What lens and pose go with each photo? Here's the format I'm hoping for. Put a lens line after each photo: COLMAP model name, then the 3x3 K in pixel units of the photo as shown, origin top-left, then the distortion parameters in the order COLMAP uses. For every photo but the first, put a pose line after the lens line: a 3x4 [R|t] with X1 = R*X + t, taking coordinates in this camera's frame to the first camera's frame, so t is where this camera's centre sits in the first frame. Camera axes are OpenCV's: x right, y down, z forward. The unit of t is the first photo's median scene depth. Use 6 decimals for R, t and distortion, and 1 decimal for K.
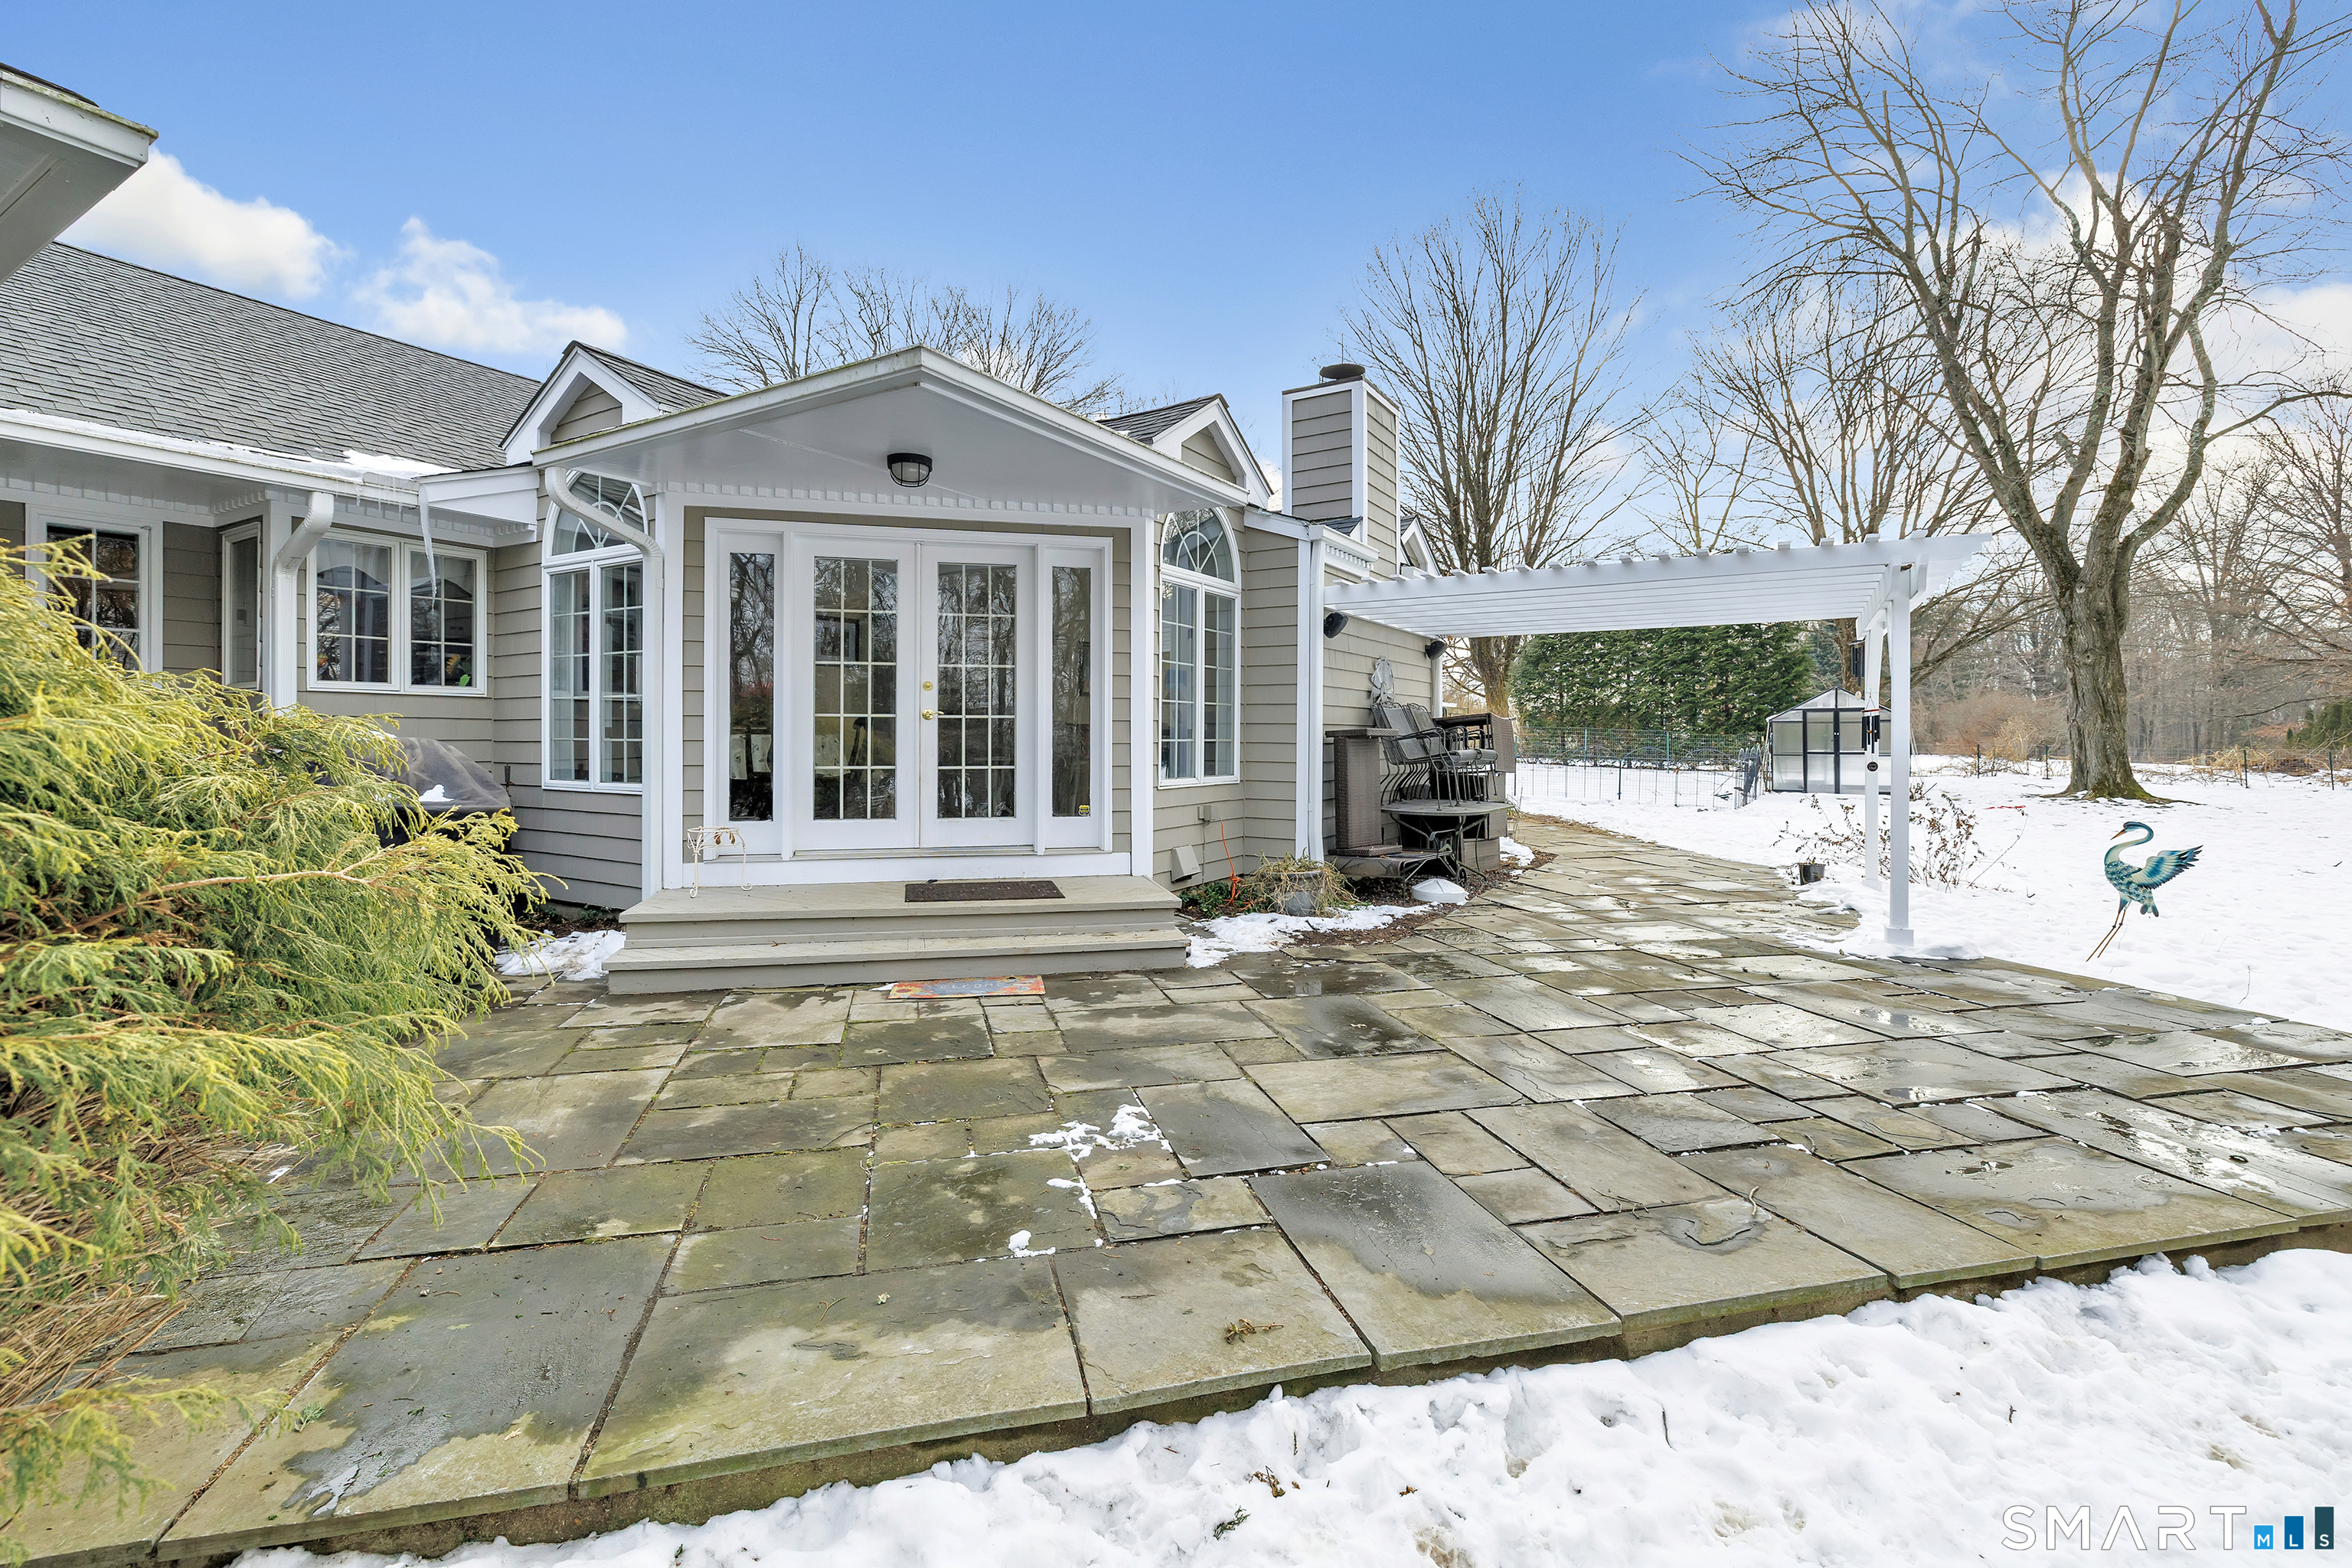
lens RADIAL K [[1017.5, 0, 1162.5], [0, 1017.5, 755.0], [0, 0, 1]] dist [0.003474, 0.000290]
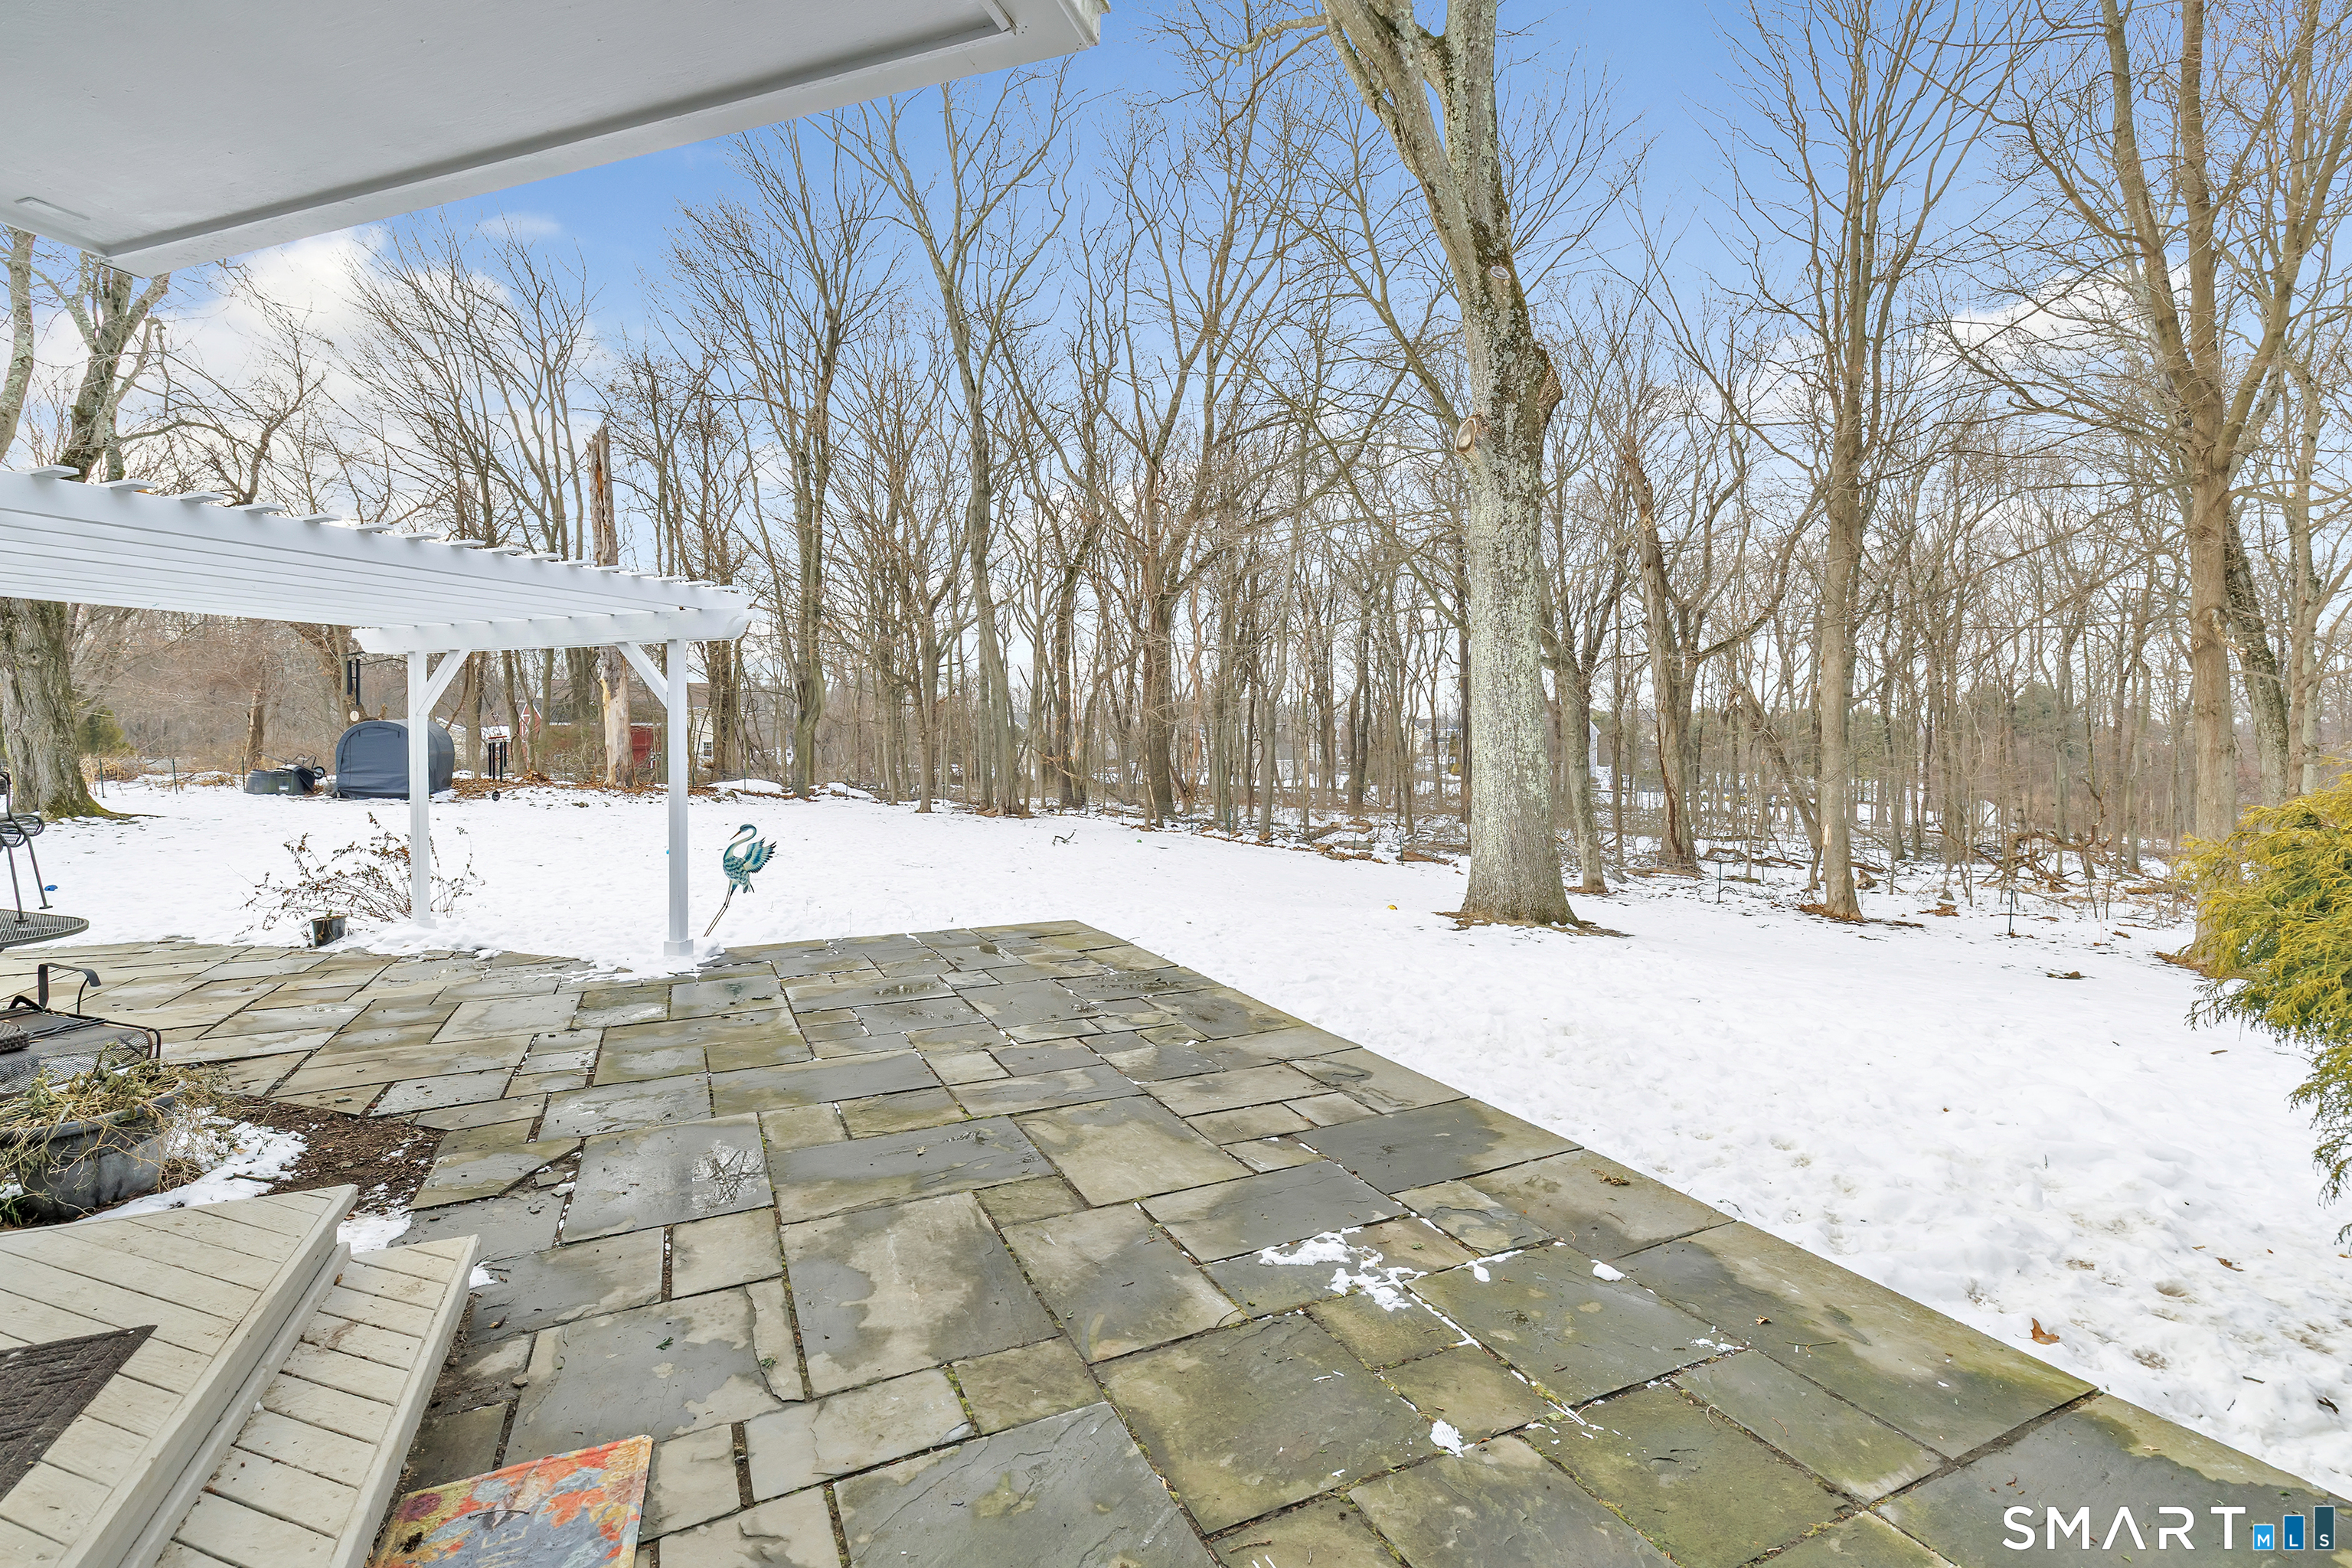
lens RADIAL K [[1057.4, 0, 1166.6], [0, 1057.4, 735.7], [0, 0, 1]] dist [-0.000446, -0.000064]
pose [[-0.204103, -0.004215, 0.978940, -0.828460], [0.022236, 0.999713, 0.008940, -0.081245], [-0.978697, 0.023593, -0.203951, 1.216998]]
